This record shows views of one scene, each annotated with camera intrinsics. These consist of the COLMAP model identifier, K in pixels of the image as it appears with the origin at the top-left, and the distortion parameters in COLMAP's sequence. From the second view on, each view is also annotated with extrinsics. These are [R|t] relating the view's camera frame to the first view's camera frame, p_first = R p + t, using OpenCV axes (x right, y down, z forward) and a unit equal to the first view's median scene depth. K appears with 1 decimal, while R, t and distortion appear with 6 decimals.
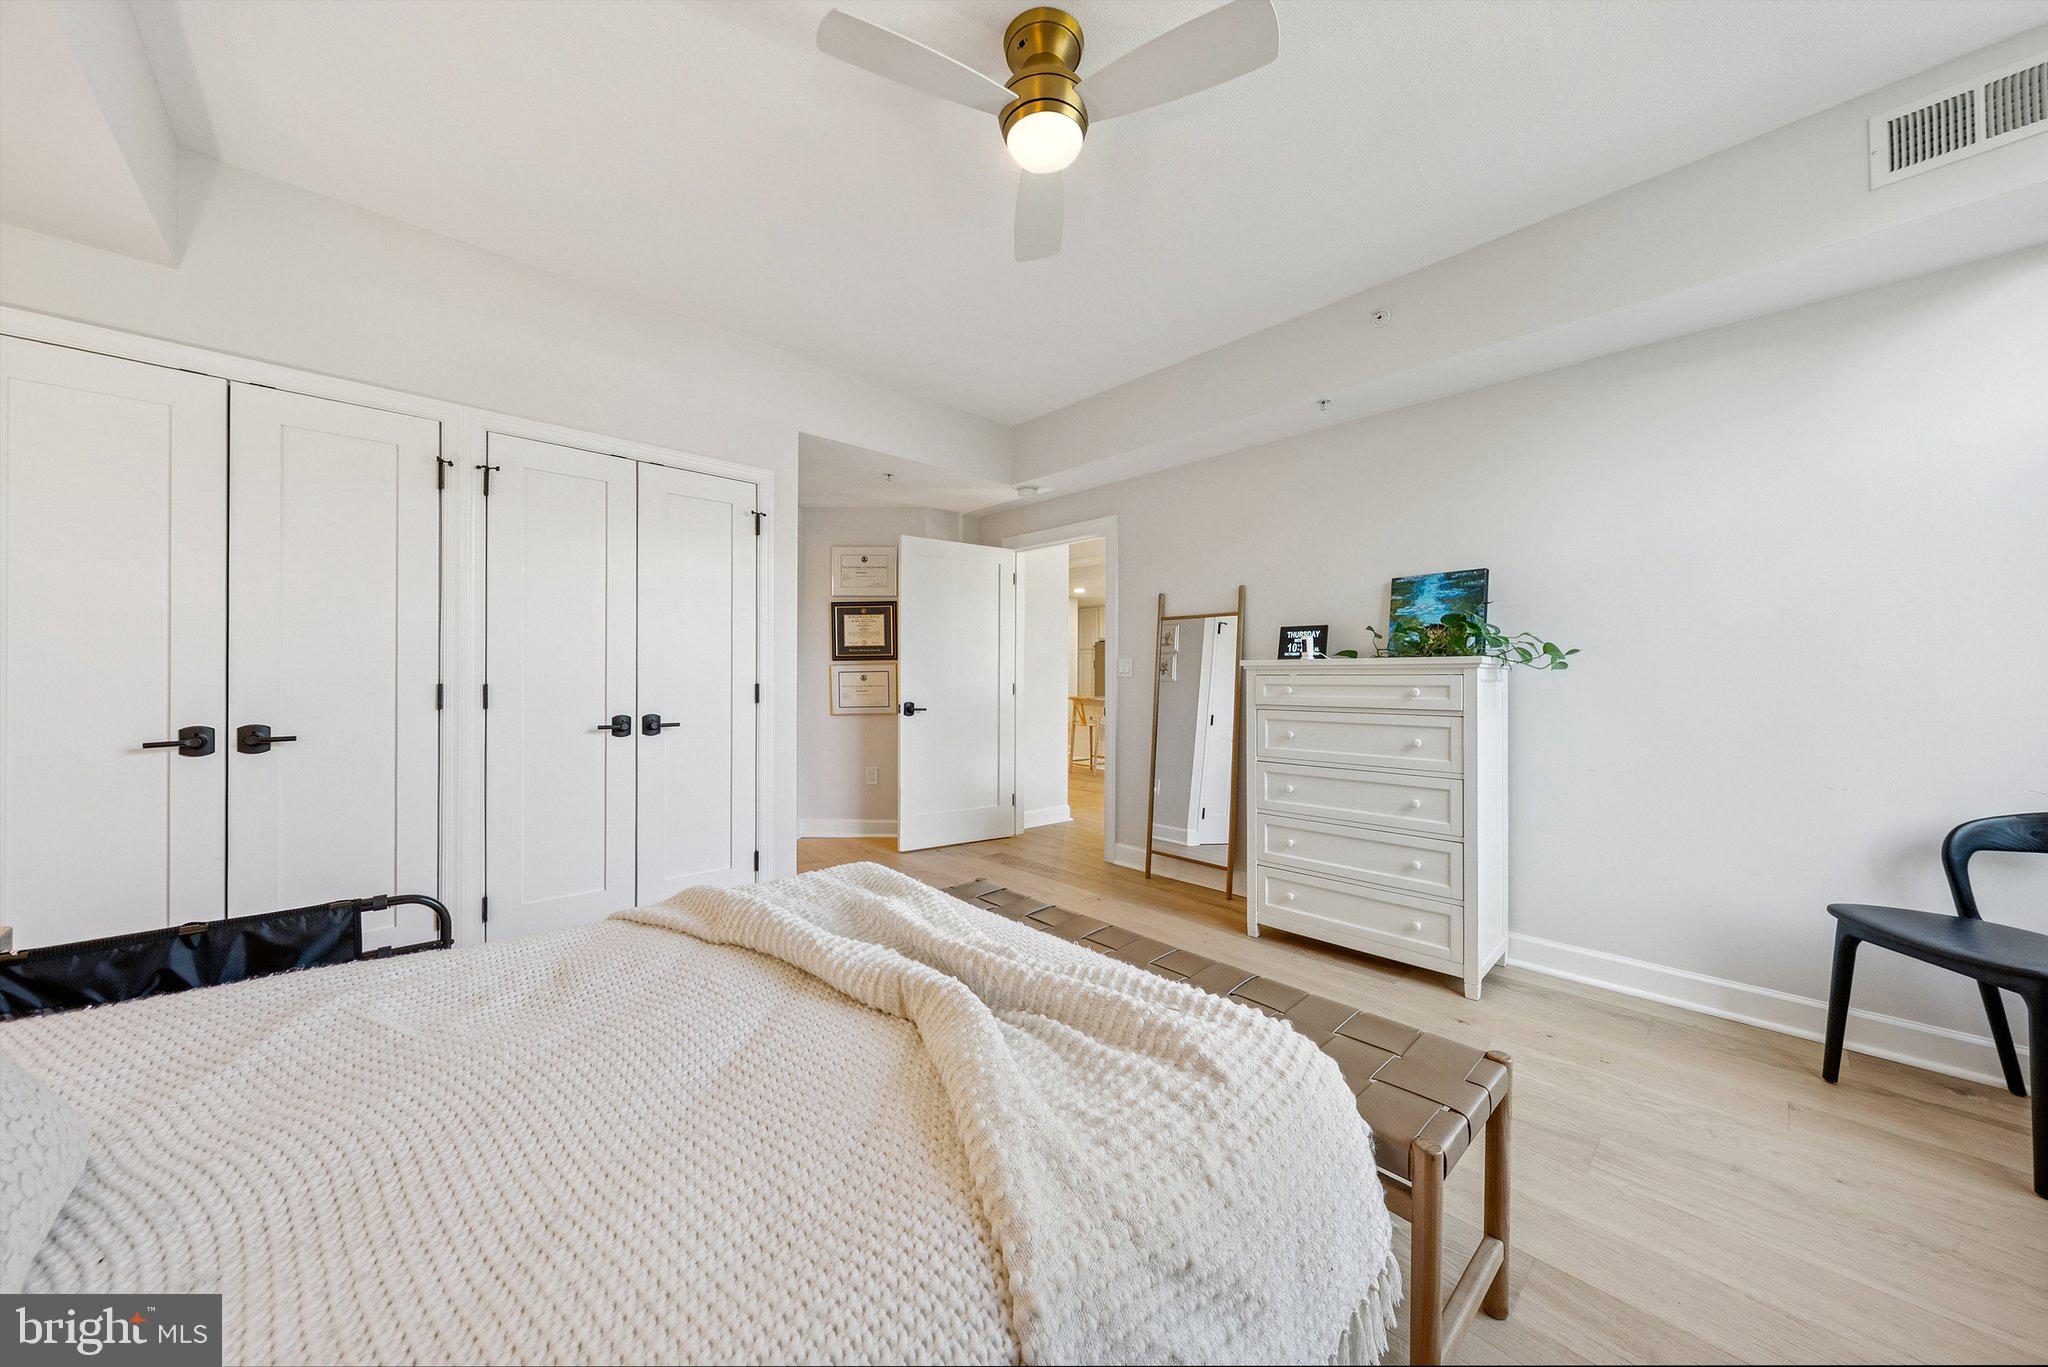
lens RADIAL K [[693.5, 0, 1024.0], [0, 693.5, 683.5], [0, 0, 1]] dist [-0.000203, -0.000320]
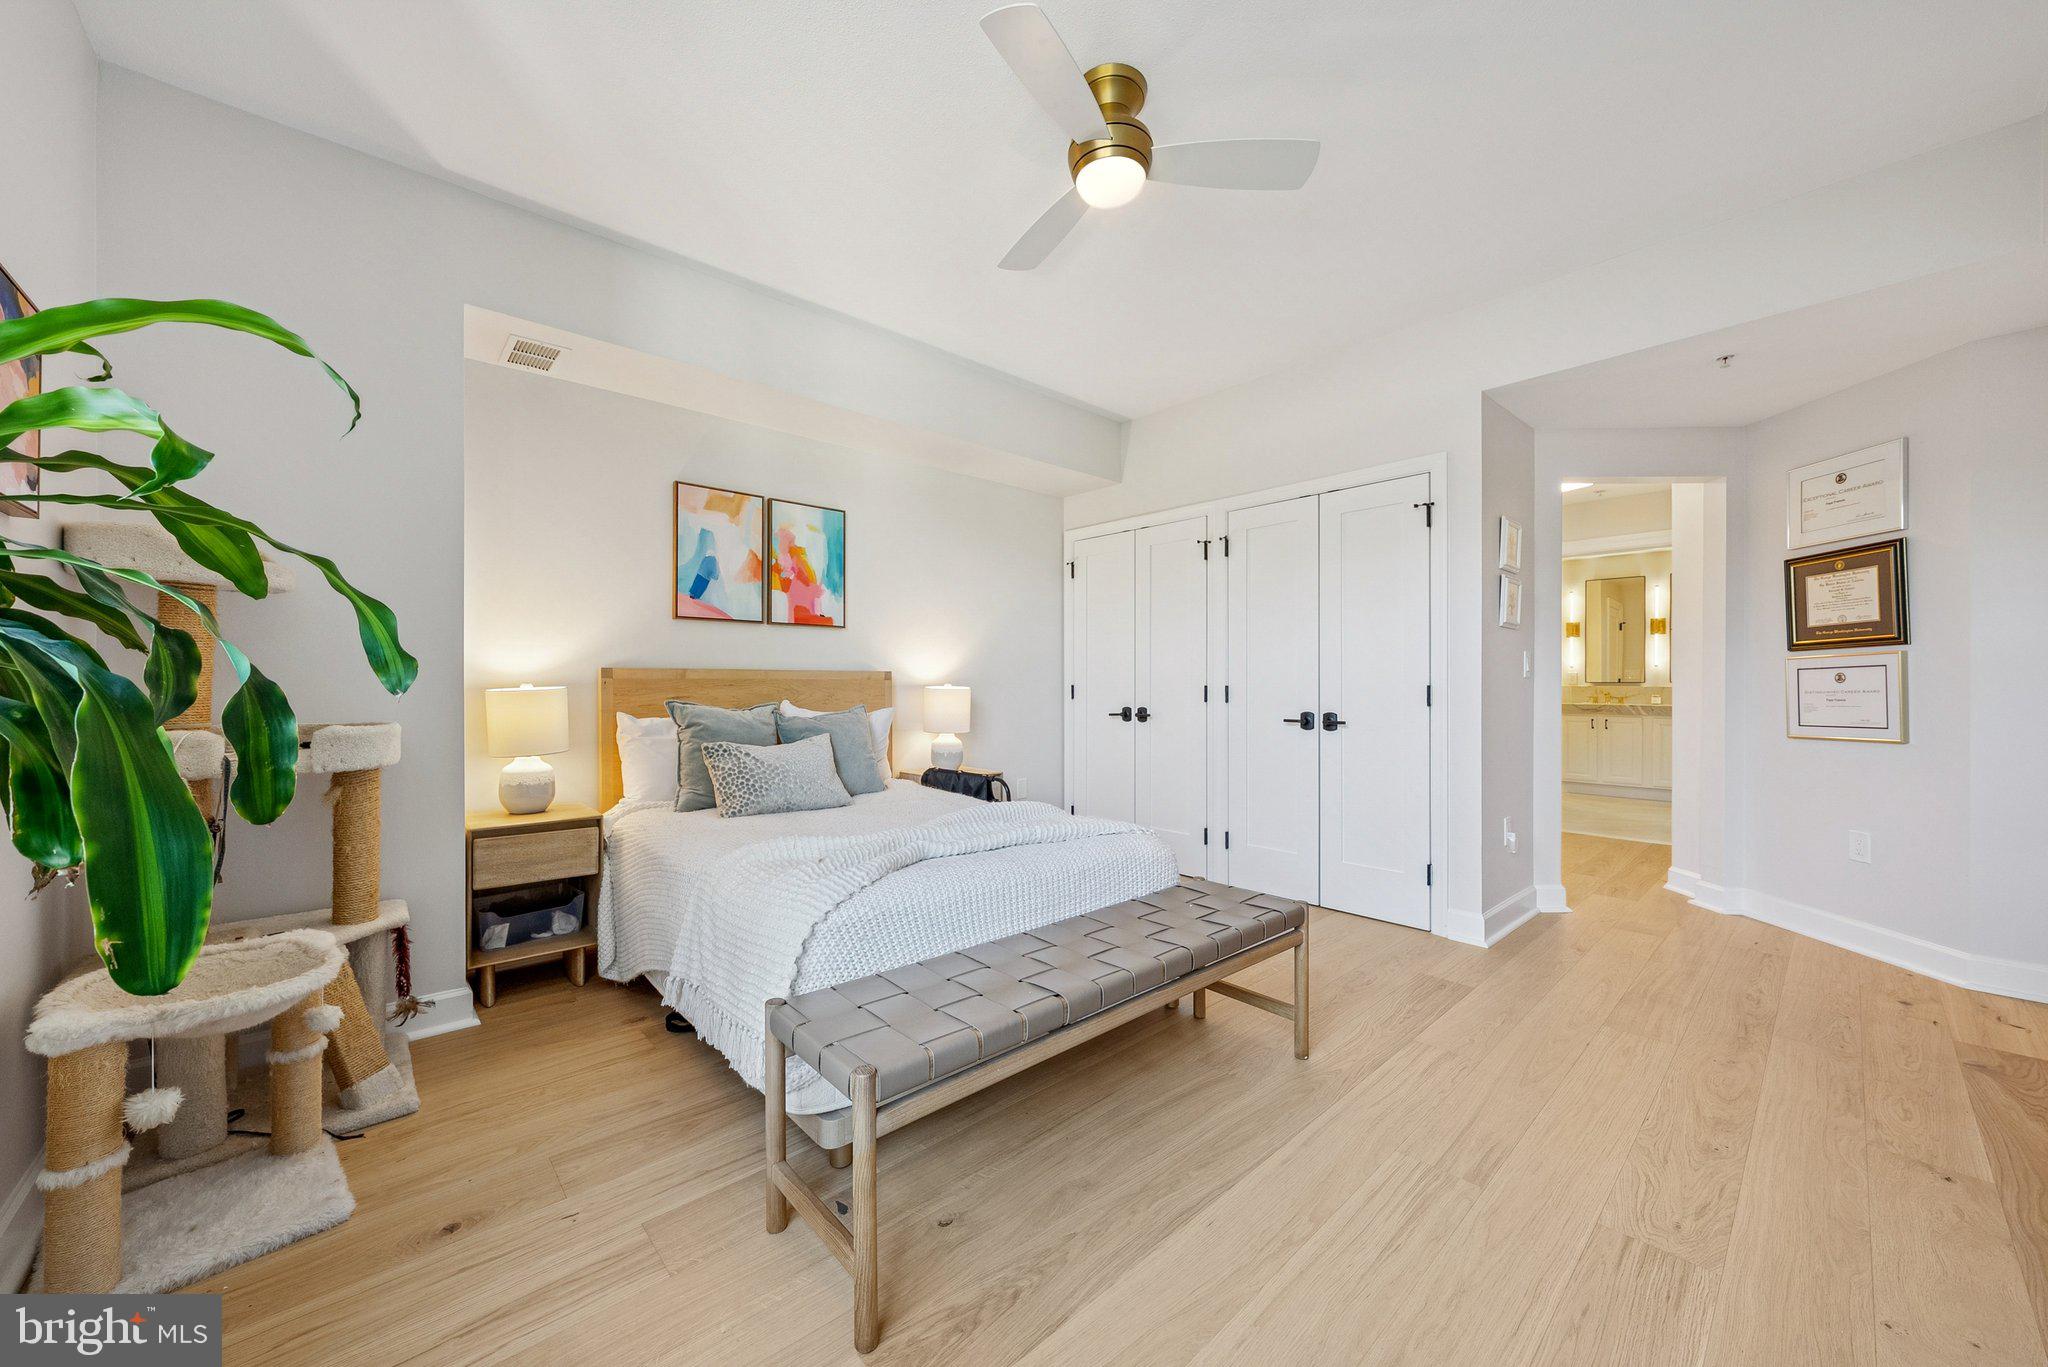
lens RADIAL K [[745.4, 0, 1021.5], [0, 745.4, 689.2], [0, 0, 1]] dist [-0.000599, -0.000132]
pose [[-0.024707, 0.009456, -0.999650, 0.424194], [-0.003492, 0.999948, 0.009545, -0.002168], [0.999689, 0.003726, -0.024673, 0.317230]]
